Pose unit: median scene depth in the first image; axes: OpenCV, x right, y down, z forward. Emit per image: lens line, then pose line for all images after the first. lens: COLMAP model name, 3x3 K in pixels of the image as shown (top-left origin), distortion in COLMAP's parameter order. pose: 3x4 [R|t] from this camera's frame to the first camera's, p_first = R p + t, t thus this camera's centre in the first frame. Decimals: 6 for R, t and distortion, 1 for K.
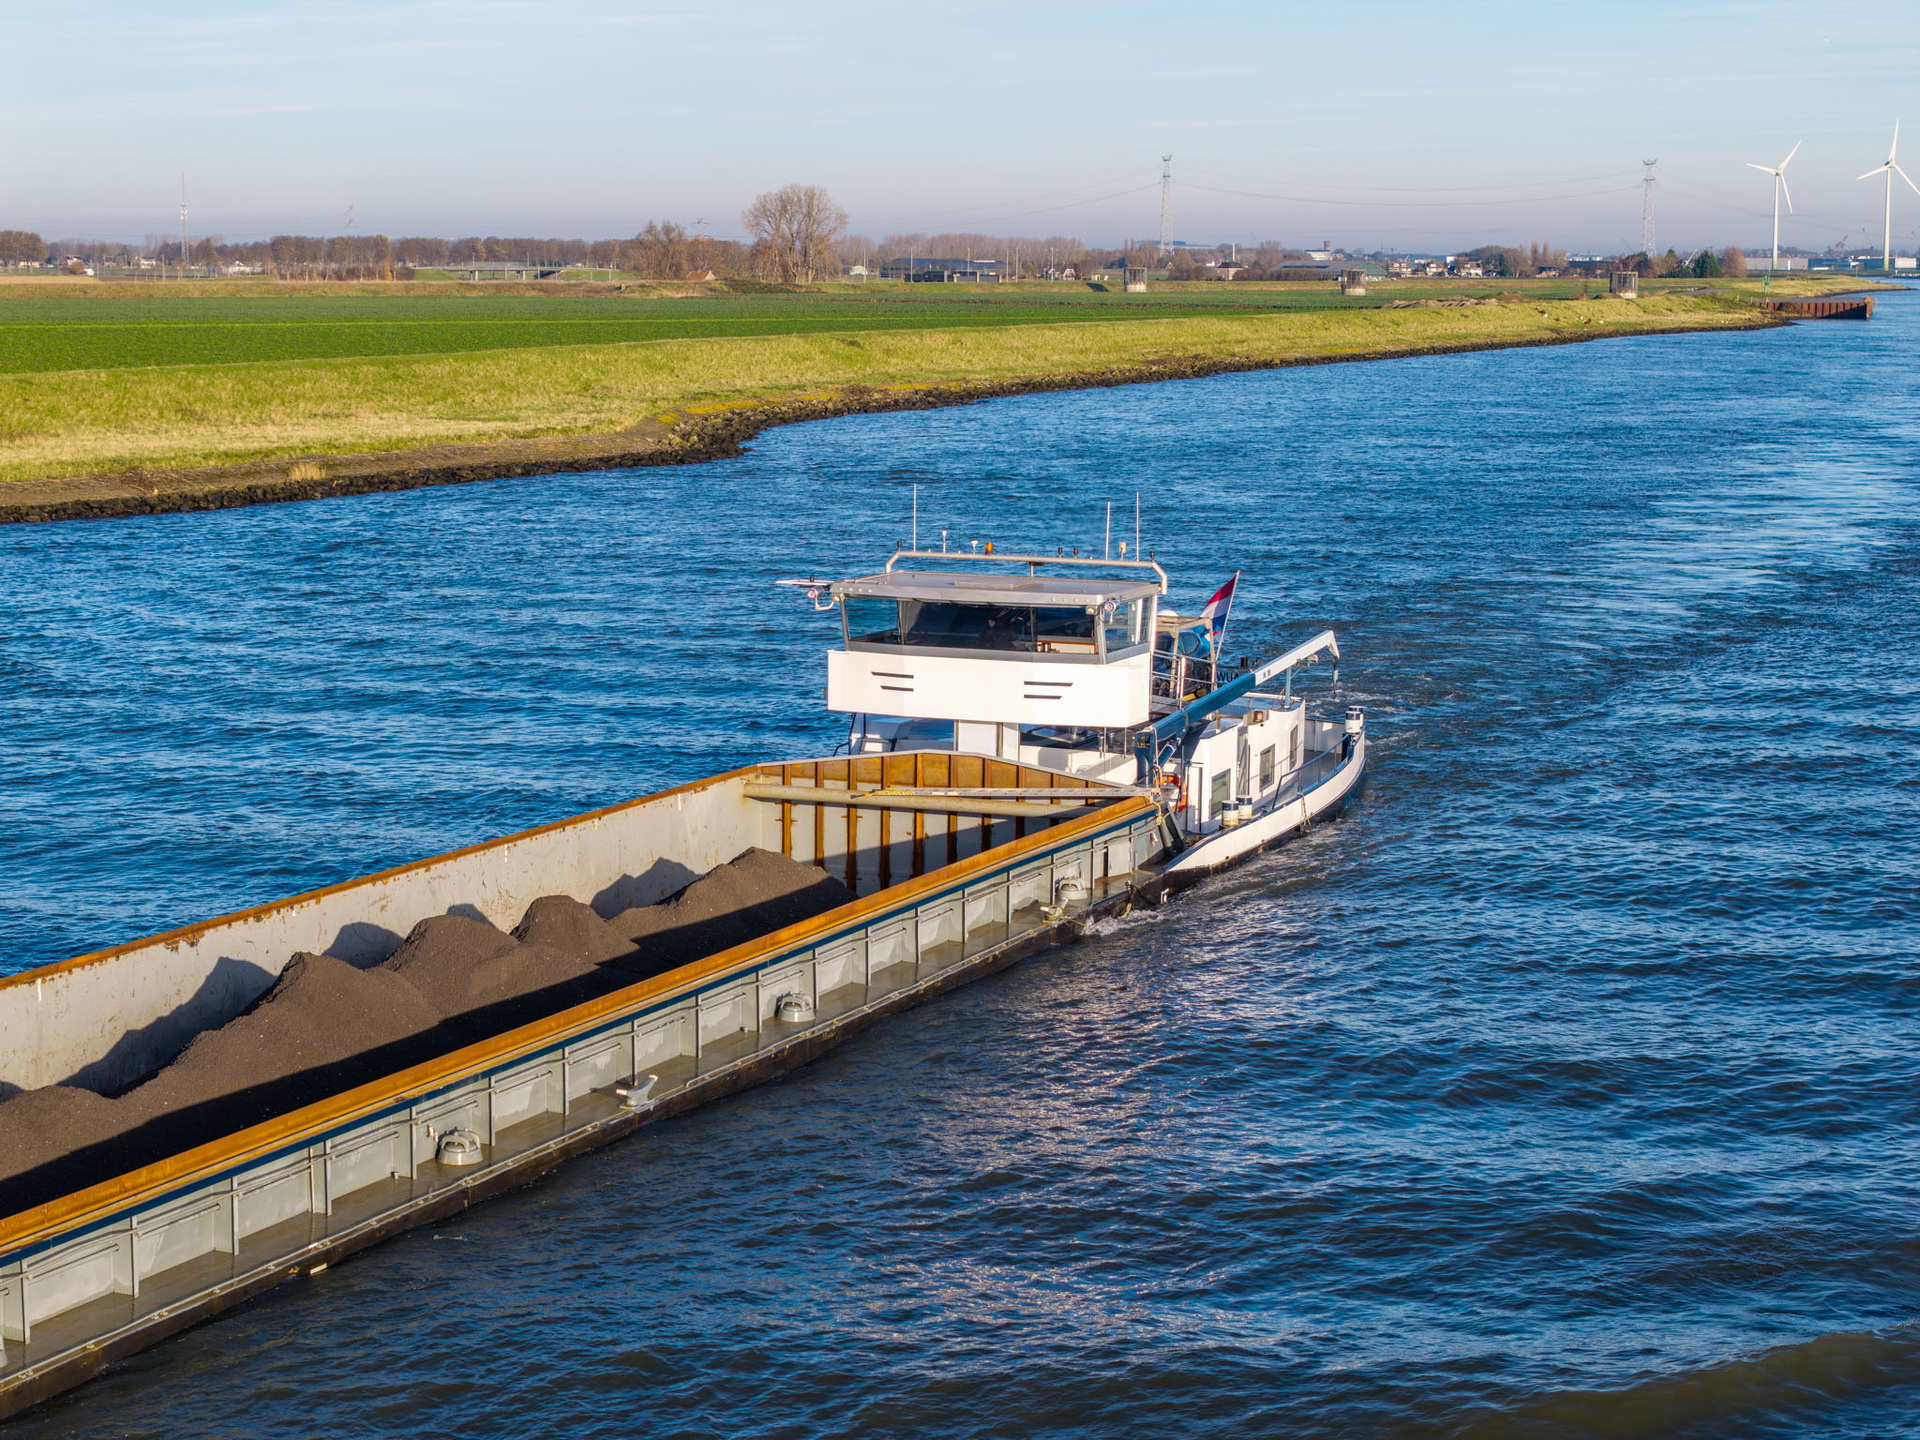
lens RADIAL K [[3863.0, 0, 960.0], [0, 3863.0, 720.0], [0, 0, 1]] dist [-0.793604, -0.116351]
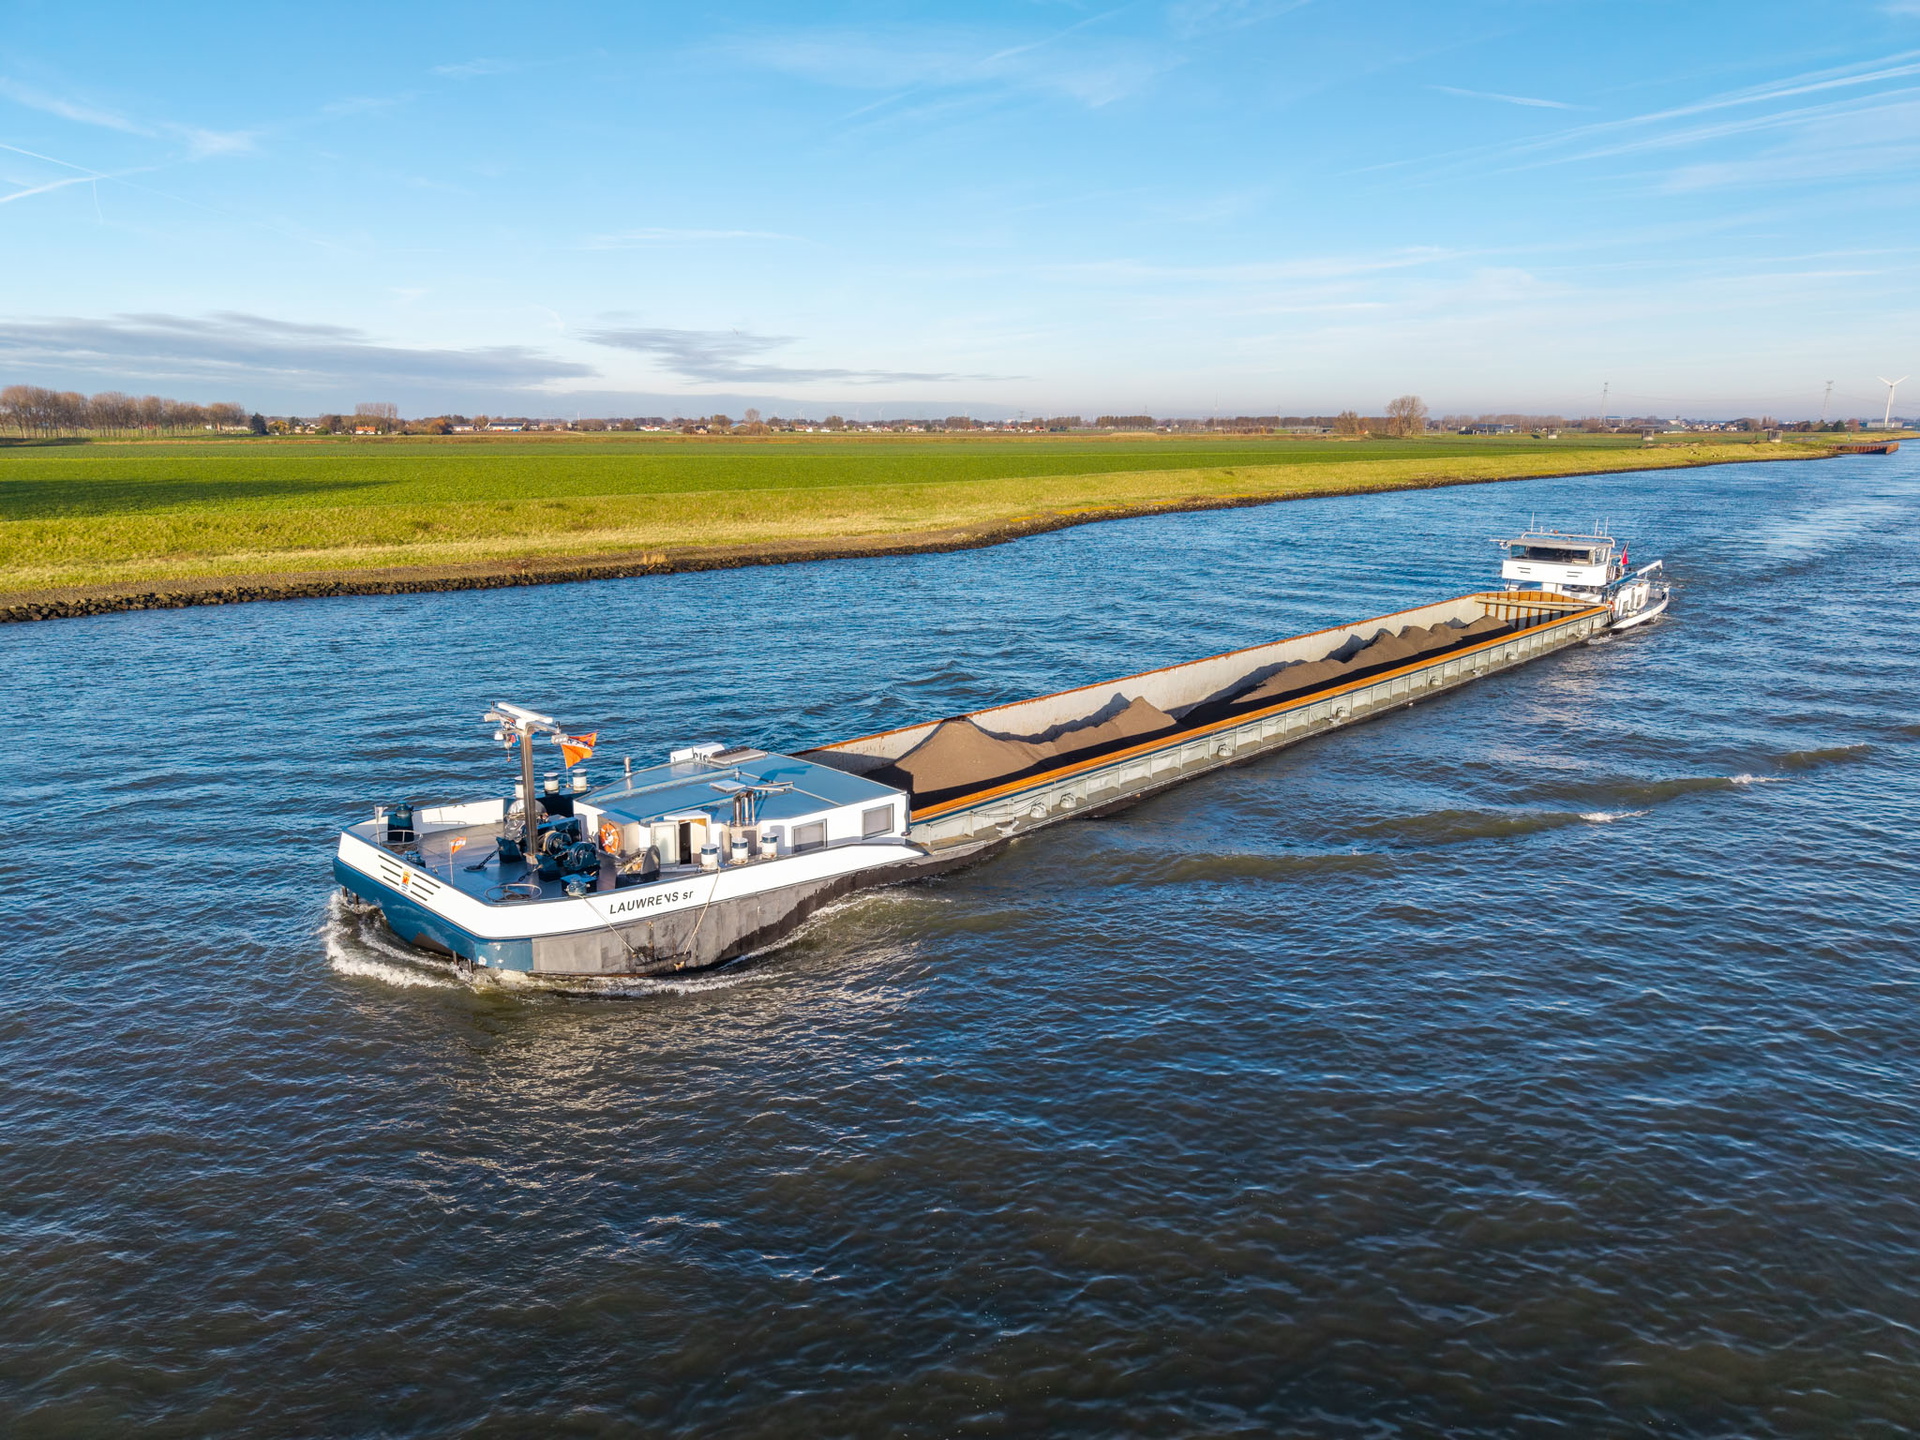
lens RADIAL K [[1337.3, 0, 960.0], [0, 1337.3, 720.0], [0, 0, 1]] dist [-0.006348, -0.003235]
pose [[0.939093, 0.069321, -0.336598, -0.079254], [-0.035994, 0.993898, 0.104268, 0.016780], [0.341772, -0.085802, 0.935858, -0.288430]]
